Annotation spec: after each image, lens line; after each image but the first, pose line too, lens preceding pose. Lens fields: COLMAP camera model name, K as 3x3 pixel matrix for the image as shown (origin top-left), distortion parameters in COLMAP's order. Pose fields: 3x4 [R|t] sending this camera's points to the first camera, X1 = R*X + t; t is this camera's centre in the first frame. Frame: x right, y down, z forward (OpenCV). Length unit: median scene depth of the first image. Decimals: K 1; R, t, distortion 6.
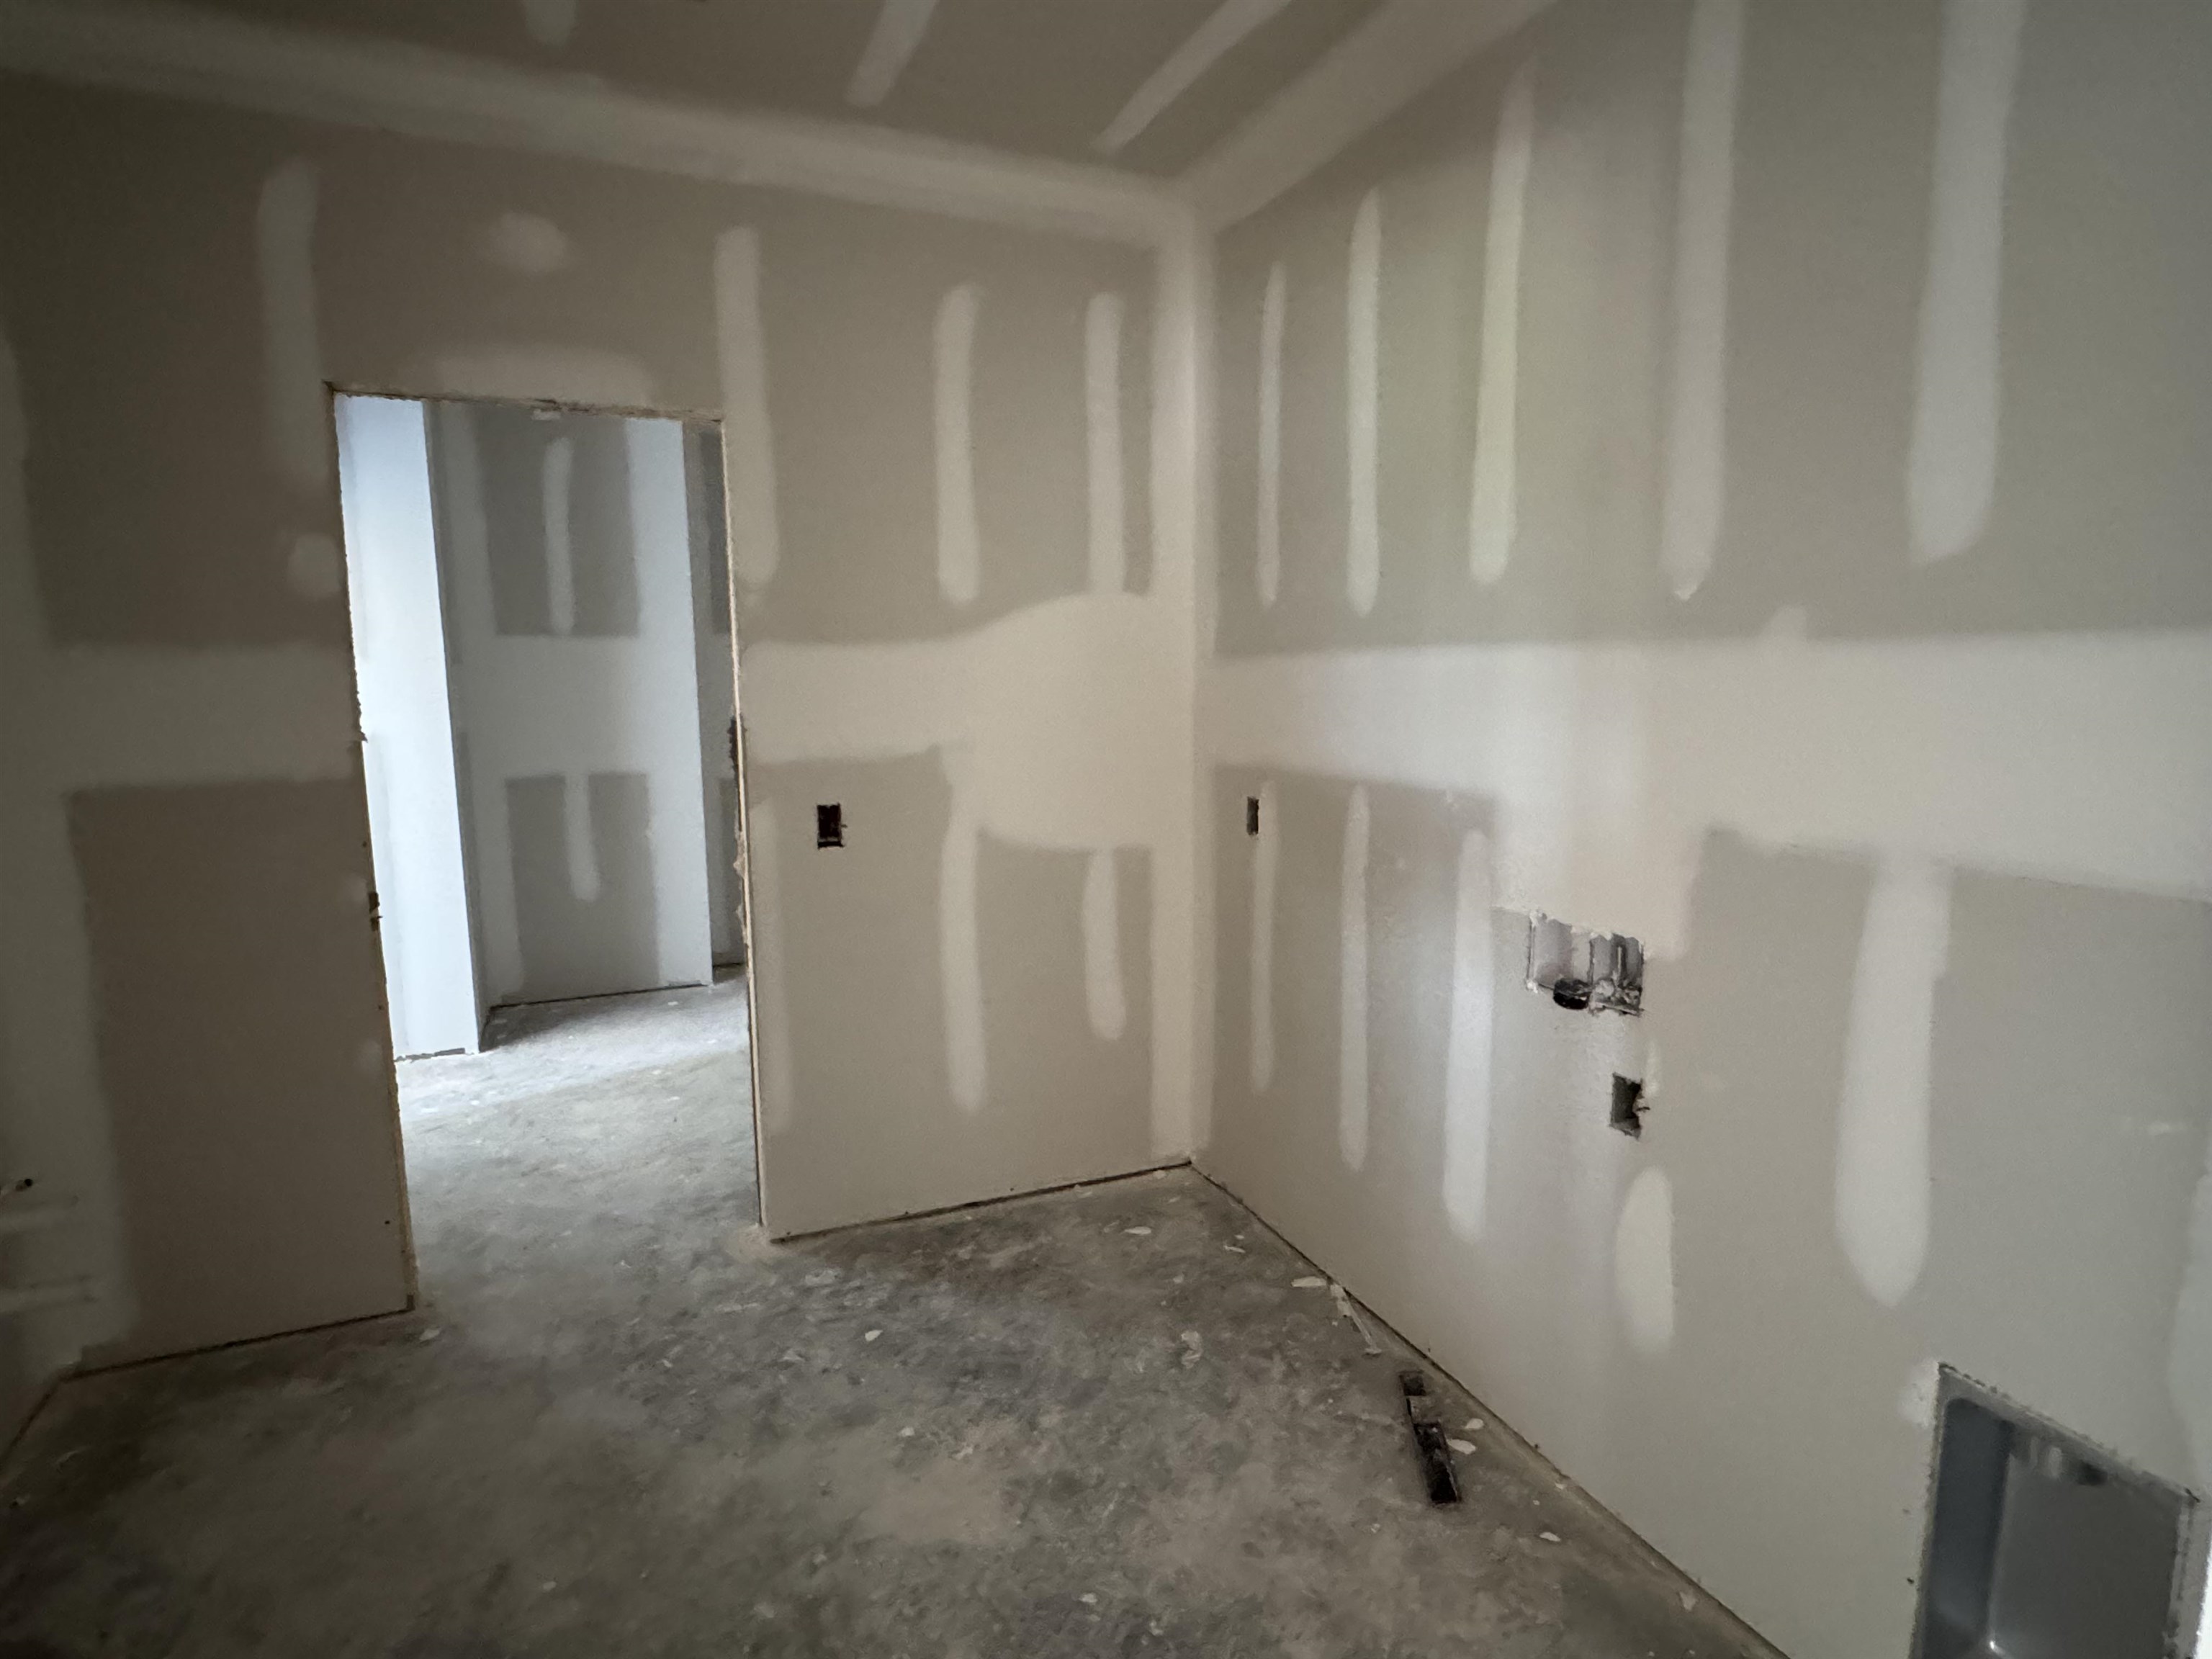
lens RADIAL K [[1165.5, 0, 1112.6], [0, 1165.5, 830.8], [0, 0, 1]] dist [-0.015016, 0.002868]
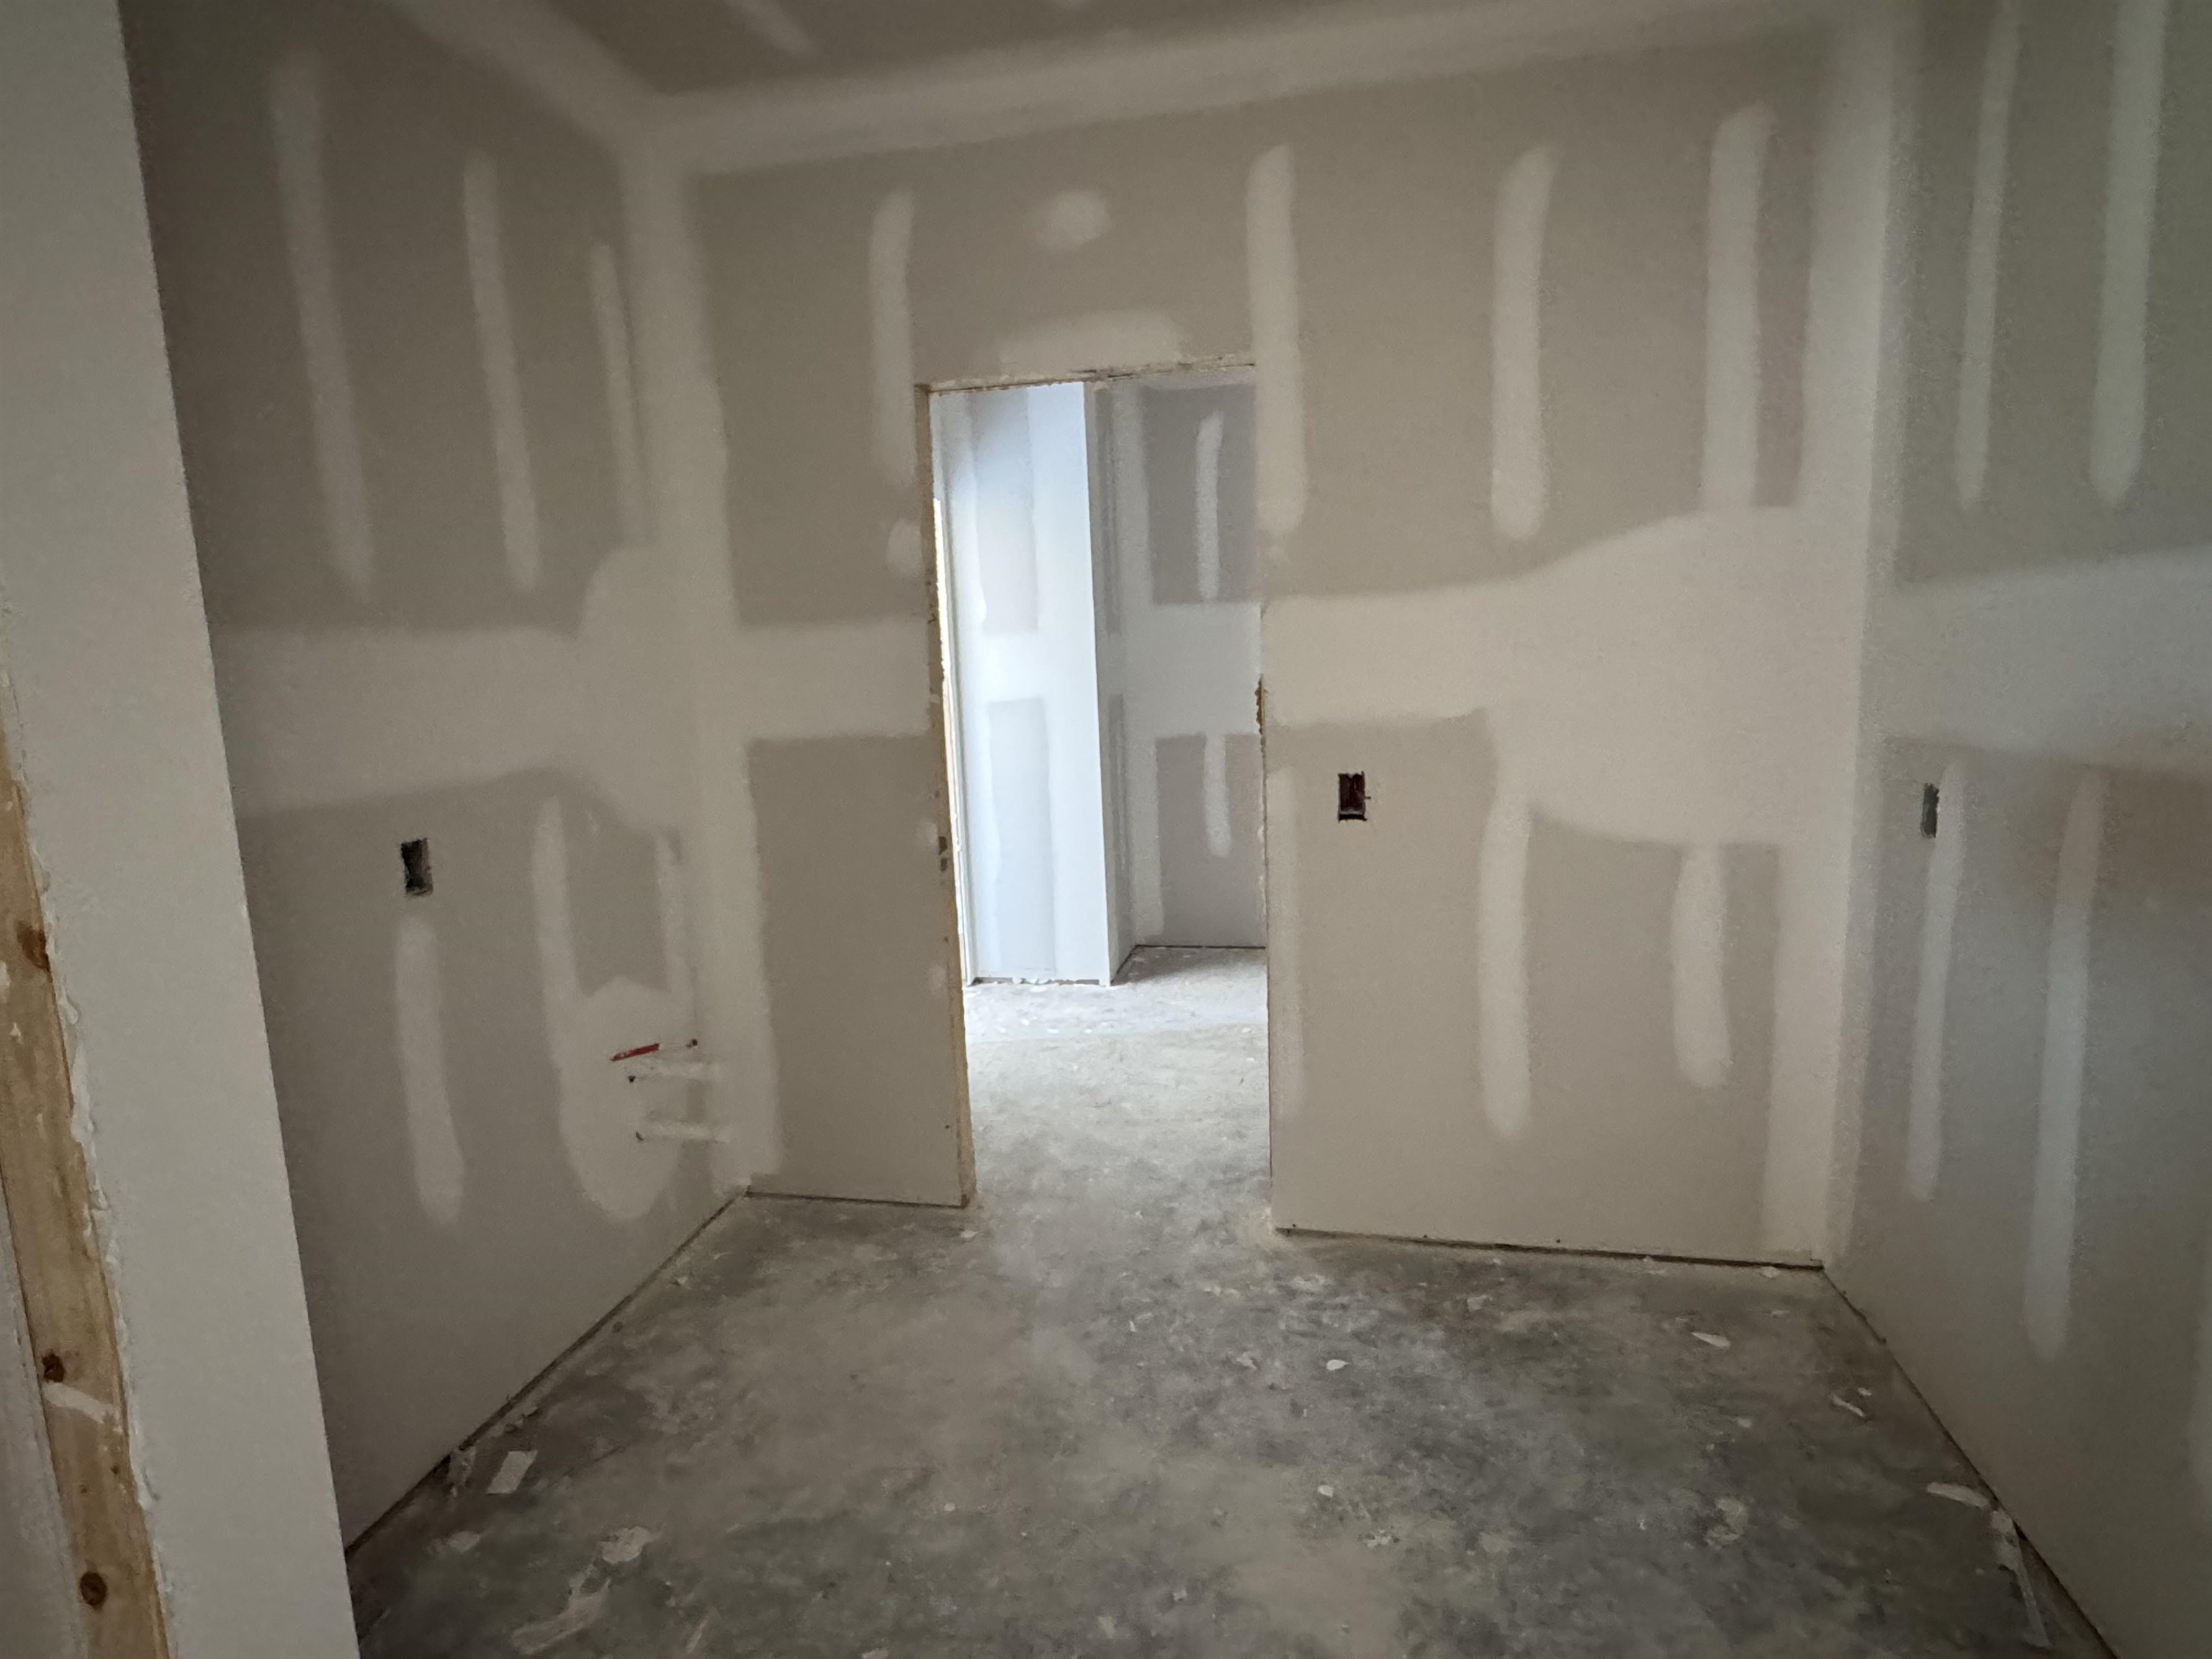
lens RADIAL K [[1165.5, 0, 1103.8], [0, 1165.5, 822.3], [0, 0, 1]] dist [-0.015016, 0.002868]
pose [[0.806486, 0.060330, -0.588168, 0.140300], [-0.045360, 0.998162, 0.040186, -0.012371], [0.589511, -0.005730, 0.807740, 0.156519]]
